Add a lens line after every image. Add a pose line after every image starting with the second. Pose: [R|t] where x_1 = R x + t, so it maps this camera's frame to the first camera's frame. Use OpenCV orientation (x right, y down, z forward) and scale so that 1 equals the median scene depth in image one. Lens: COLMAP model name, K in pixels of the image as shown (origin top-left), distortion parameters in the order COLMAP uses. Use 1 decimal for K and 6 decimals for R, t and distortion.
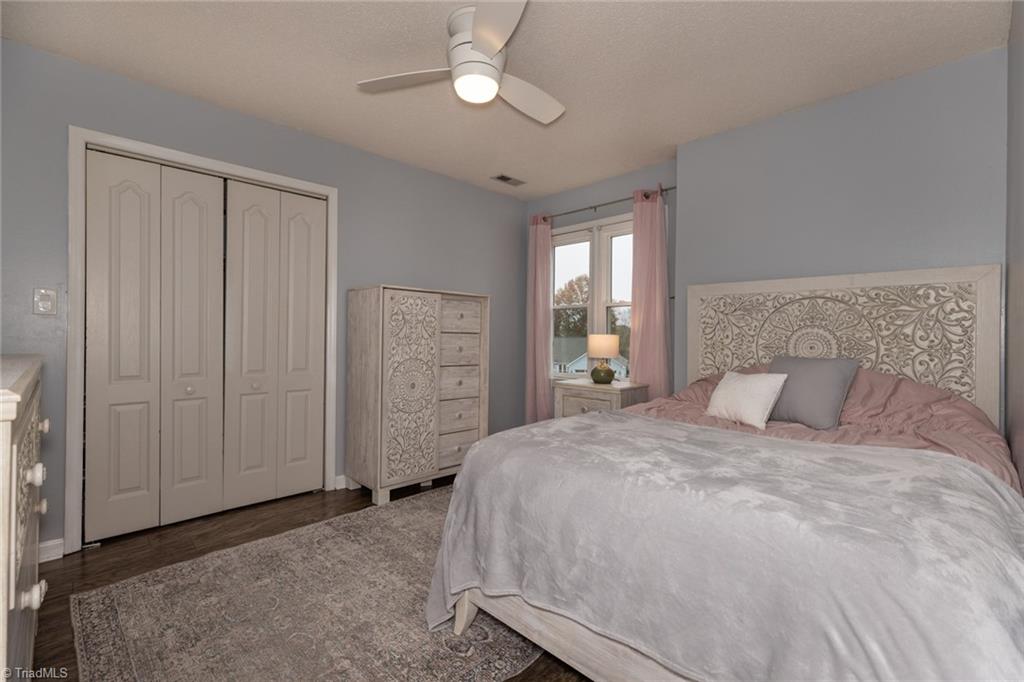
lens RADIAL K [[456.5, 0, 506.4], [0, 456.5, 332.1], [0, 0, 1]] dist [0.009288, -0.001751]
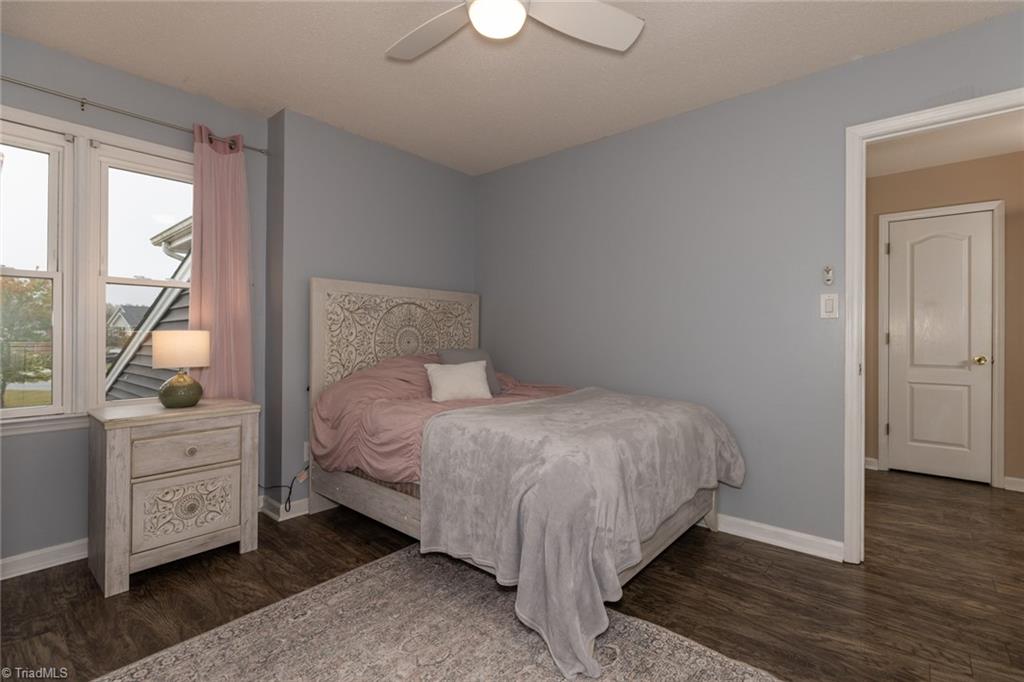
lens RADIAL K [[469.1, 0, 507.6], [0, 469.1, 336.7], [0, 0, 1]] dist [0.000590, 0.000414]
pose [[-0.082340, -0.007240, 0.996578, -0.575209], [-0.009870, 0.999931, 0.006449, 0.006164], [-0.996555, -0.009305, -0.082406, 0.715079]]
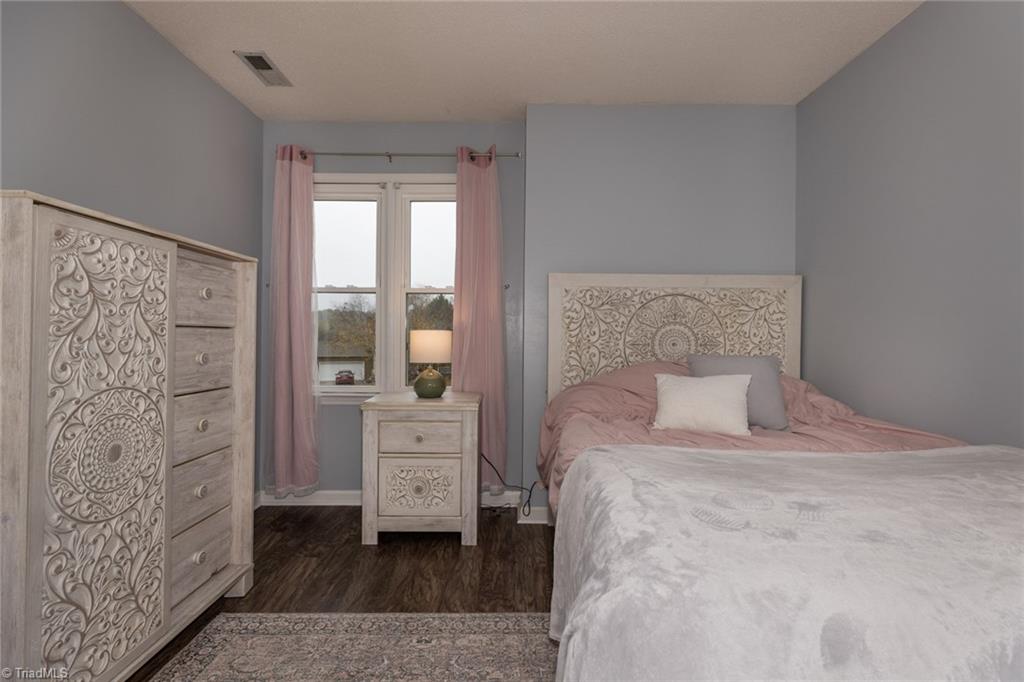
lens RADIAL K [[456.5, 0, 503.3], [0, 456.5, 330.0], [0, 0, 1]] dist [0.009288, -0.001751]
pose [[0.699989, 0.002081, 0.714151, -0.274057], [-0.007906, 0.999957, 0.004835, 0.000180], [-0.714110, -0.009030, 0.699975, 0.483545]]
